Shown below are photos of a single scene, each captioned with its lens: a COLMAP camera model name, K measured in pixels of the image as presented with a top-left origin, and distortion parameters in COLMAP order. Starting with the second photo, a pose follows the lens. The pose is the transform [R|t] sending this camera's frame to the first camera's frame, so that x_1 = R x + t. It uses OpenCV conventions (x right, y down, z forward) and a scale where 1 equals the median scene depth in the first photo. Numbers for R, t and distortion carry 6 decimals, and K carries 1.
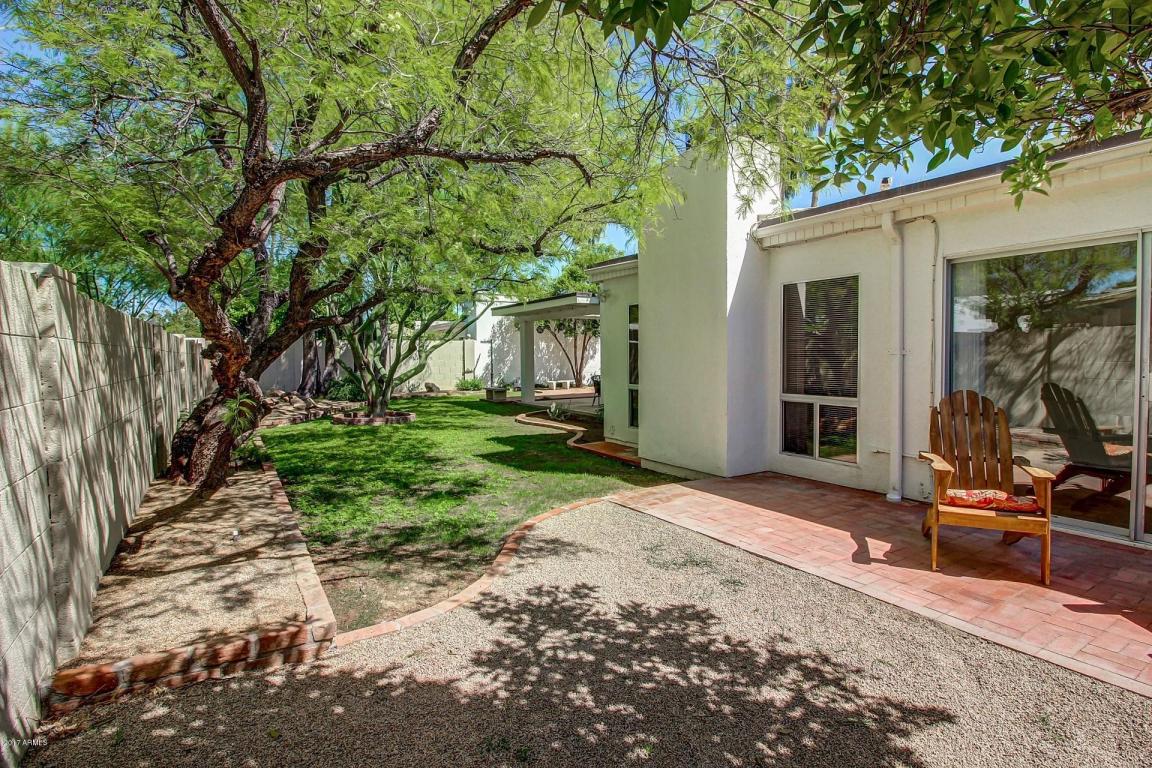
lens RADIAL K [[565.3, 0, 579.9], [0, 565.3, 374.5], [0, 0, 1]] dist [0.002415, -0.014547]
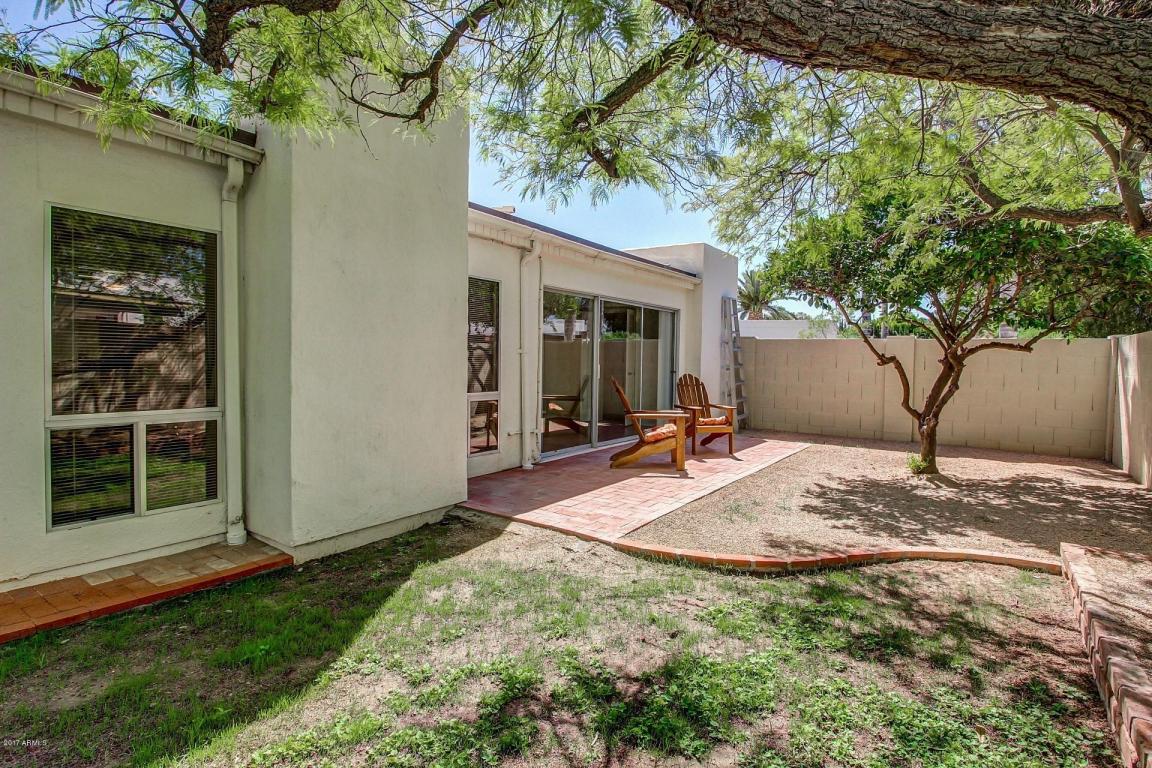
lens RADIAL K [[565.3, 0, 579.9], [0, 565.3, 374.5], [0, 0, 1]] dist [0.002415, -0.014547]
pose [[-0.390027, -0.026966, 0.920408, -0.810551], [0.013886, 0.999285, 0.035161, -0.038167], [-0.920699, 0.026495, -0.389374, 1.708677]]
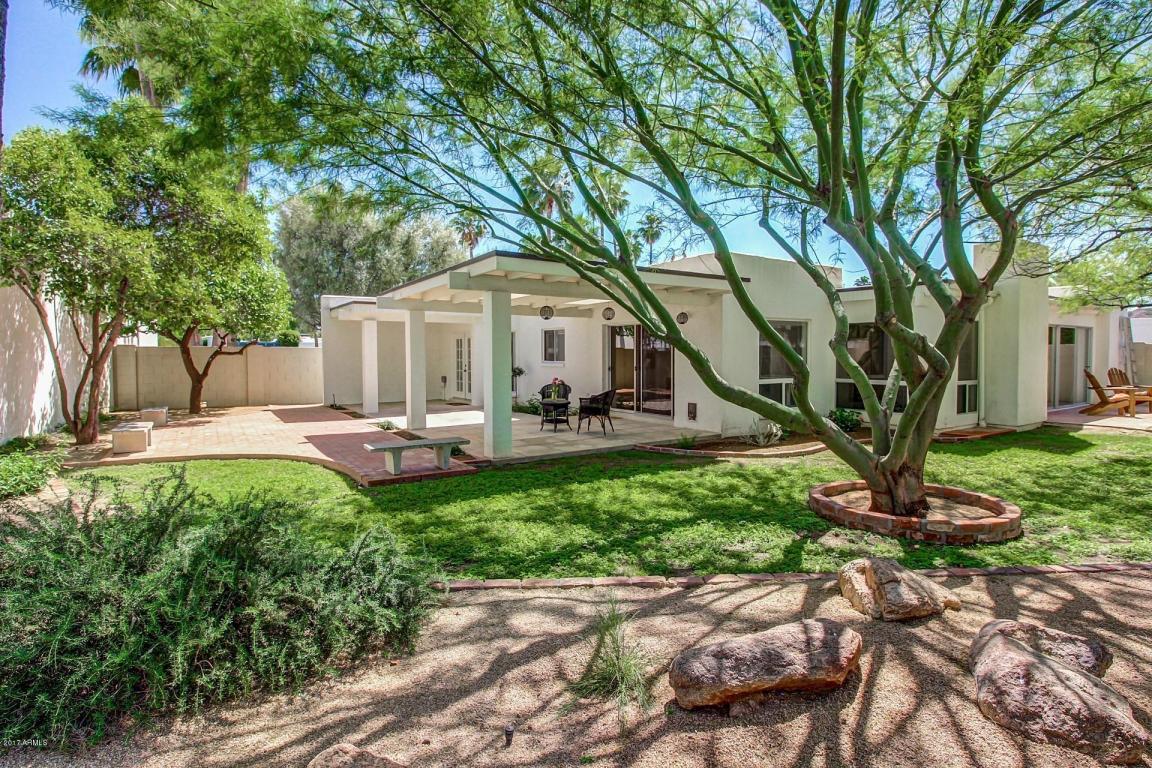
lens RADIAL K [[565.3, 0, 579.9], [0, 565.3, 374.5], [0, 0, 1]] dist [0.002415, -0.014547]
pose [[-0.039088, -0.027609, 0.998854, -2.365933], [0.029344, 0.999155, 0.028766, -0.115569], [-0.998805, 0.030435, -0.038245, 3.934340]]
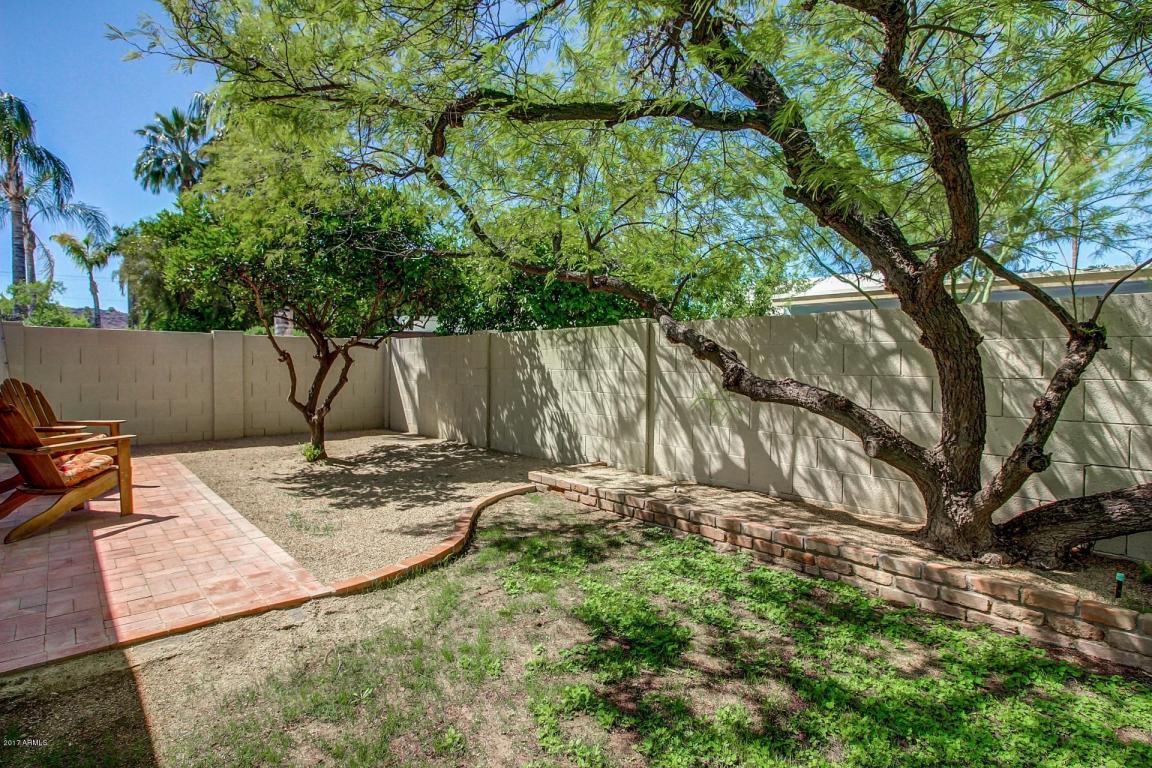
lens RADIAL K [[565.3, 0, 579.9], [0, 565.3, 374.5], [0, 0, 1]] dist [0.002415, -0.014547]
pose [[-0.980901, 0.000359, -0.194508, -0.127149], [-0.009901, 0.998610, 0.051774, -0.052865], [0.194256, 0.052711, -0.979534, 2.089526]]
